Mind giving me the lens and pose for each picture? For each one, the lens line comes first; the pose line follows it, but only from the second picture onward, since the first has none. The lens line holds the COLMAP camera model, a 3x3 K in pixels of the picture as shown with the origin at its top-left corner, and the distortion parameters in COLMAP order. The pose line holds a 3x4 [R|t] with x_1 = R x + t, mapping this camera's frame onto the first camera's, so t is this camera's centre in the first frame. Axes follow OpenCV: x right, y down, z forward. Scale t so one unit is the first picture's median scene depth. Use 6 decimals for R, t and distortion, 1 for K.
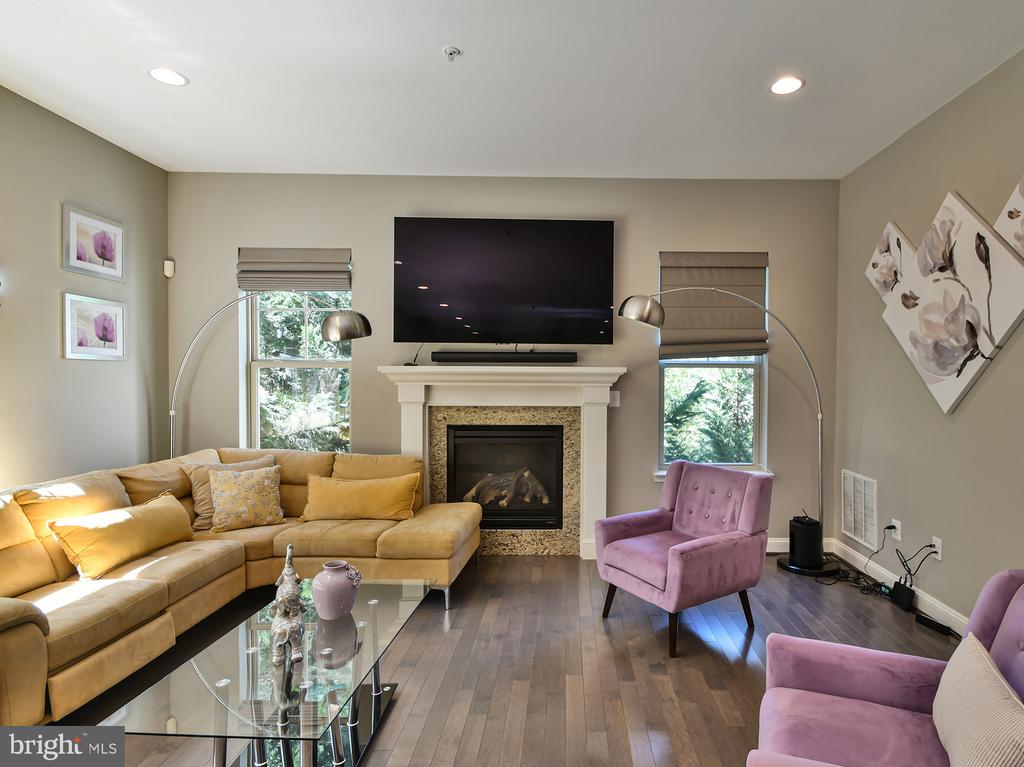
lens RADIAL K [[536.0, 0, 512.0], [0, 536.0, 383.5], [0, 0, 1]] dist [0.001683, -0.001592]
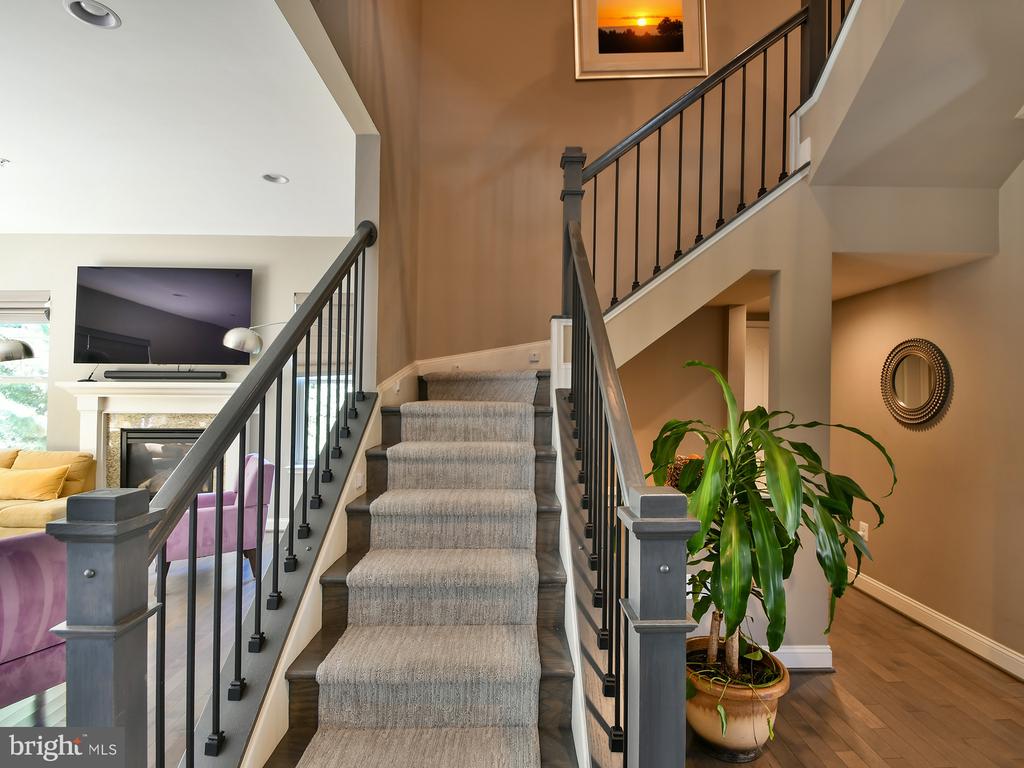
lens RADIAL K [[515.2, 0, 507.6], [0, 515.2, 373.6], [0, 0, 1]] dist [-0.000498, -0.000935]
pose [[0.999887, 0.001585, -0.014969, 0.832283], [-0.002306, 0.998832, -0.048272, 0.004730], [0.014875, 0.048301, 0.998722, -0.215955]]
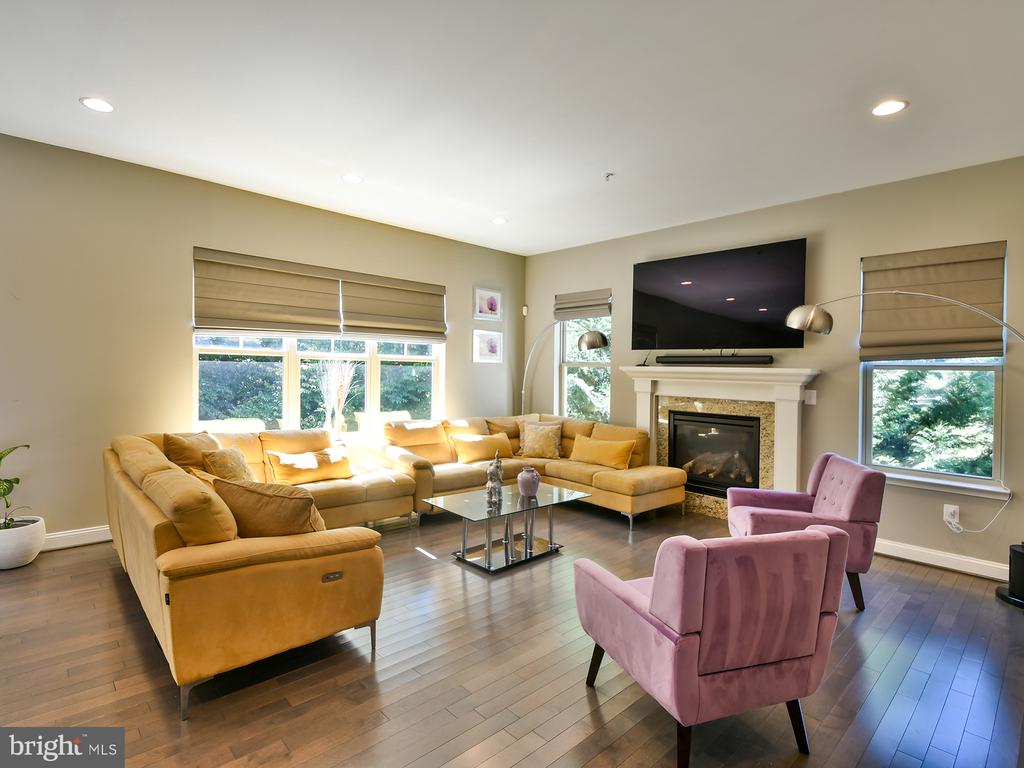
lens RADIAL K [[515.2, 0, 507.6], [0, 515.2, 373.6], [0, 0, 1]] dist [-0.000498, -0.000935]
pose [[0.673637, 0.016502, -0.738878, 0.578932], [-0.027269, 0.999625, -0.002535, -0.000074], [0.738559, 0.021856, 0.673835, -0.185309]]
